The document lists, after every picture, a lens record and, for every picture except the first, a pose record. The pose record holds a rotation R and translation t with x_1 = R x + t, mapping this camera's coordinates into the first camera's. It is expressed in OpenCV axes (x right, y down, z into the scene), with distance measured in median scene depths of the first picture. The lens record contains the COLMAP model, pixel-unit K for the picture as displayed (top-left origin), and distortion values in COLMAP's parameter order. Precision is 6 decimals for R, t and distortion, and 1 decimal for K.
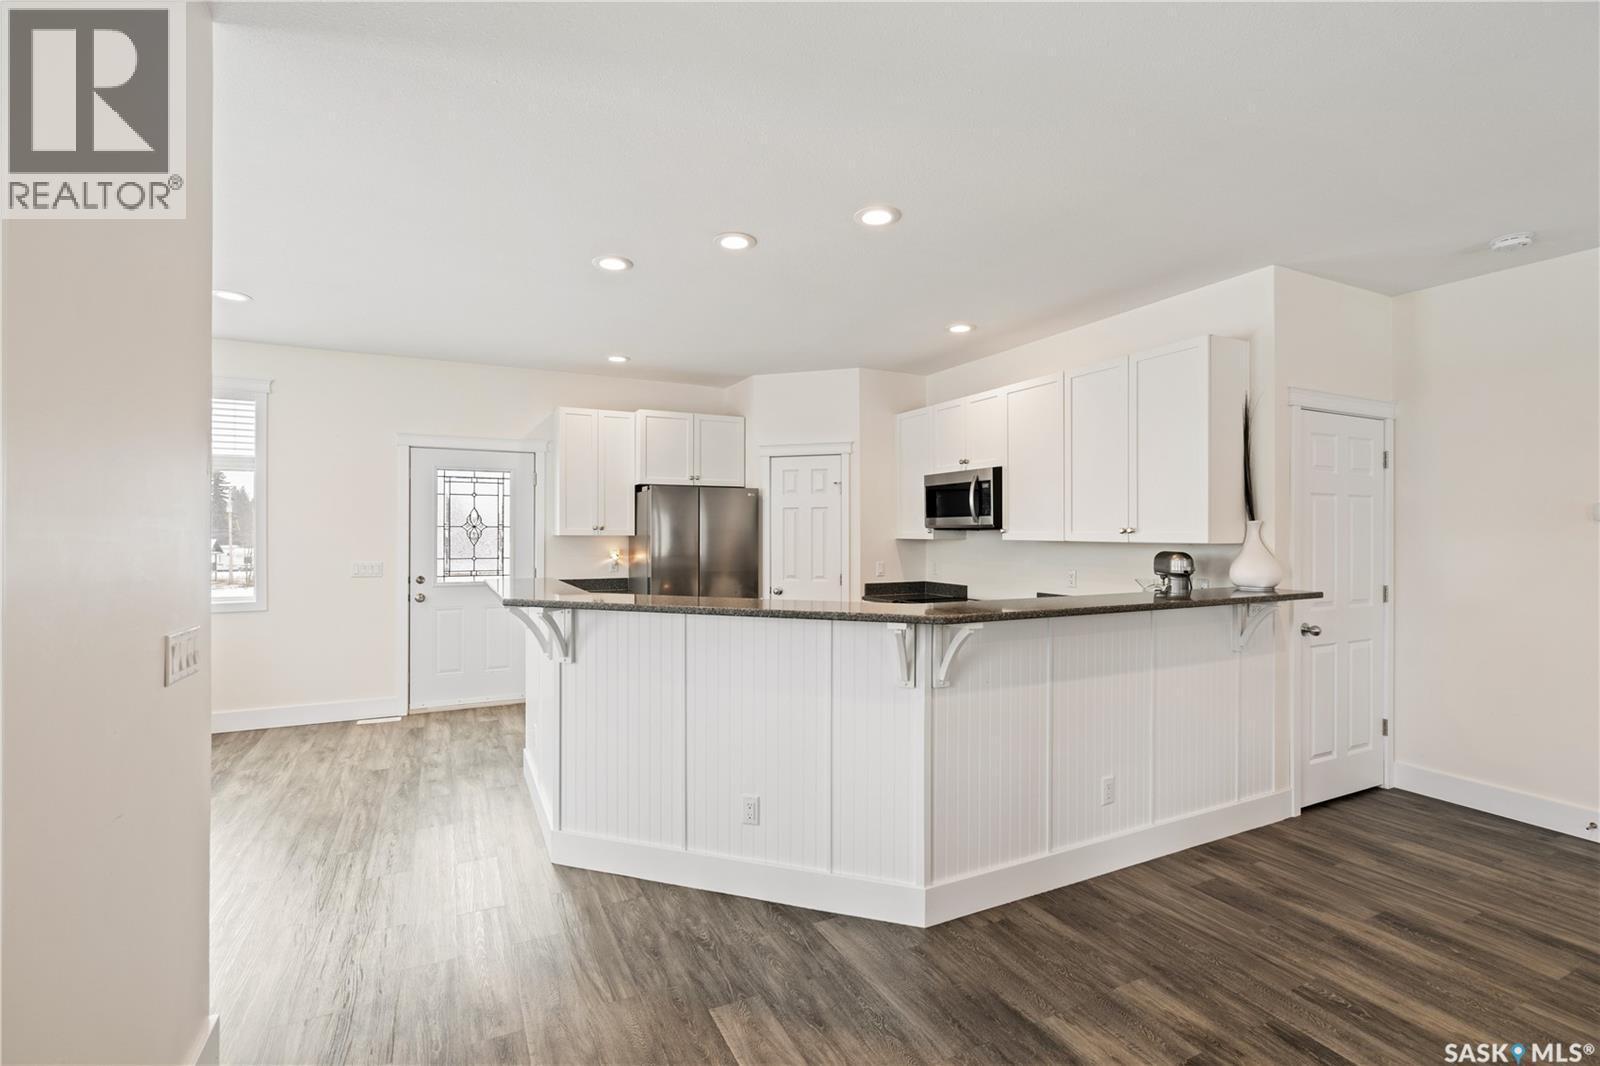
lens RADIAL K [[748.8, 0, 800.0], [0, 748.8, 533.0], [0, 0, 1]] dist [-0.003426, 0.000246]
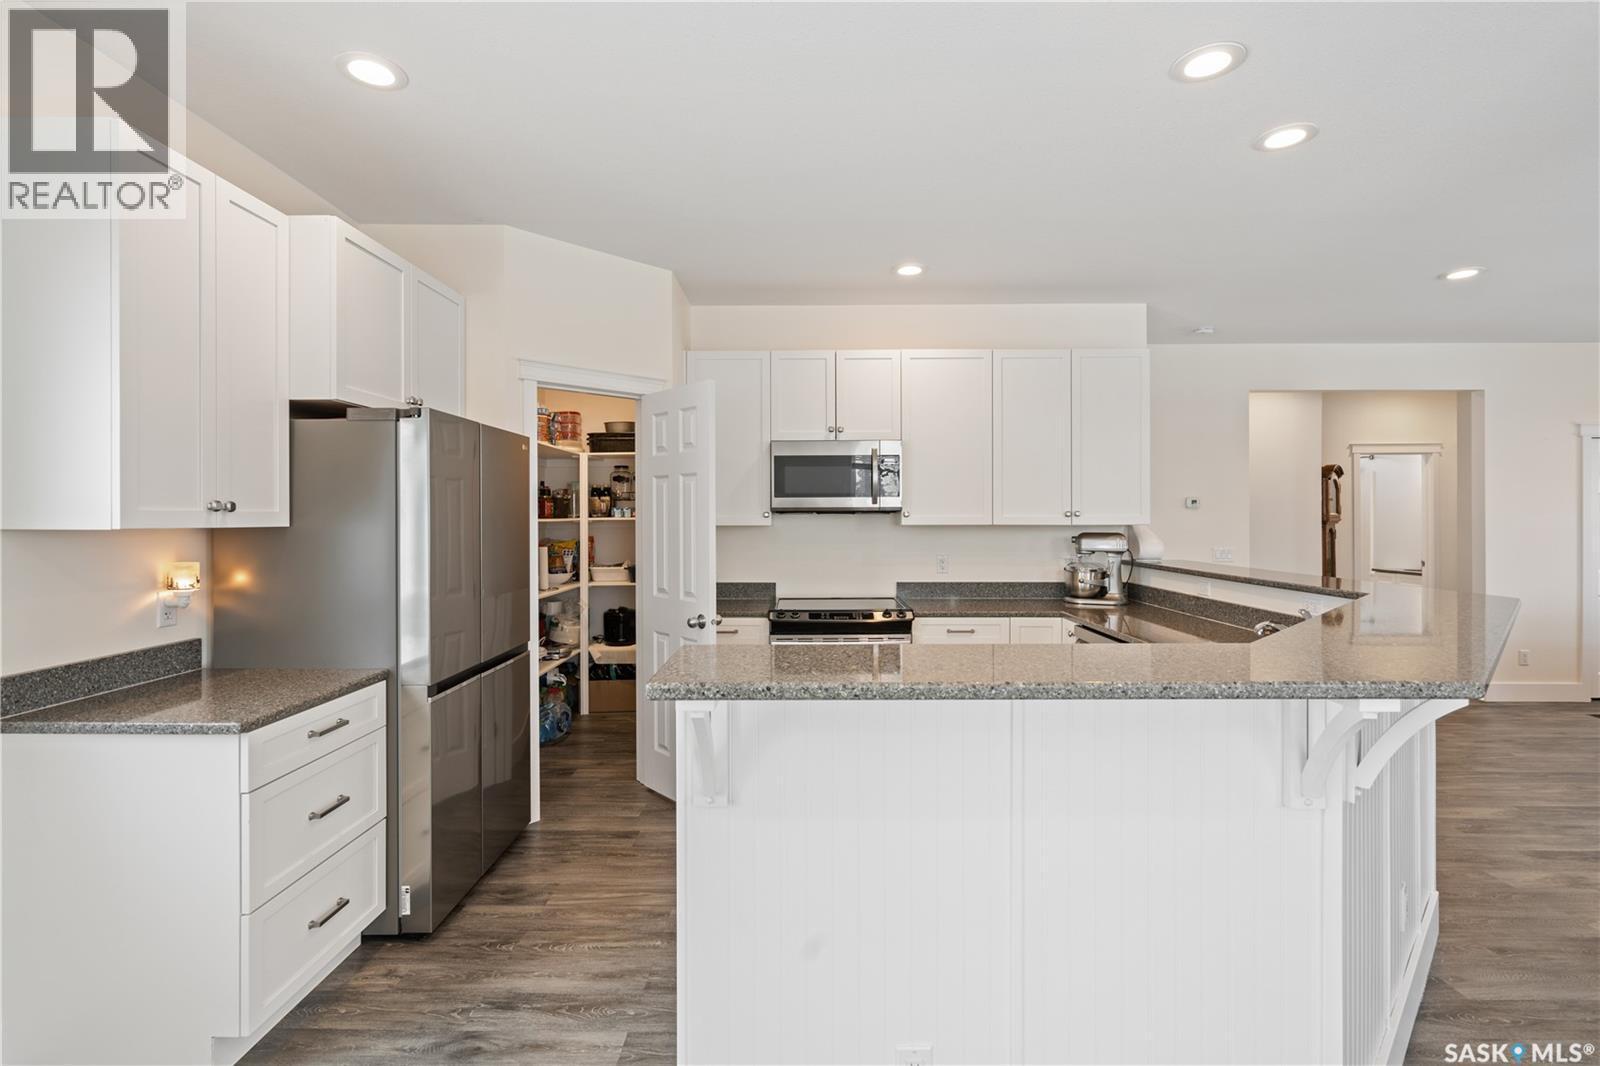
lens RADIAL K [[748.8, 0, 800.0], [0, 748.8, 533.0], [0, 0, 1]] dist [-0.003426, 0.000246]
pose [[0.442261, -0.021723, 0.896623, -0.530871], [0.002982, 0.999737, 0.022750, -0.001430], [-0.896881, -0.007388, 0.442210, 0.676807]]
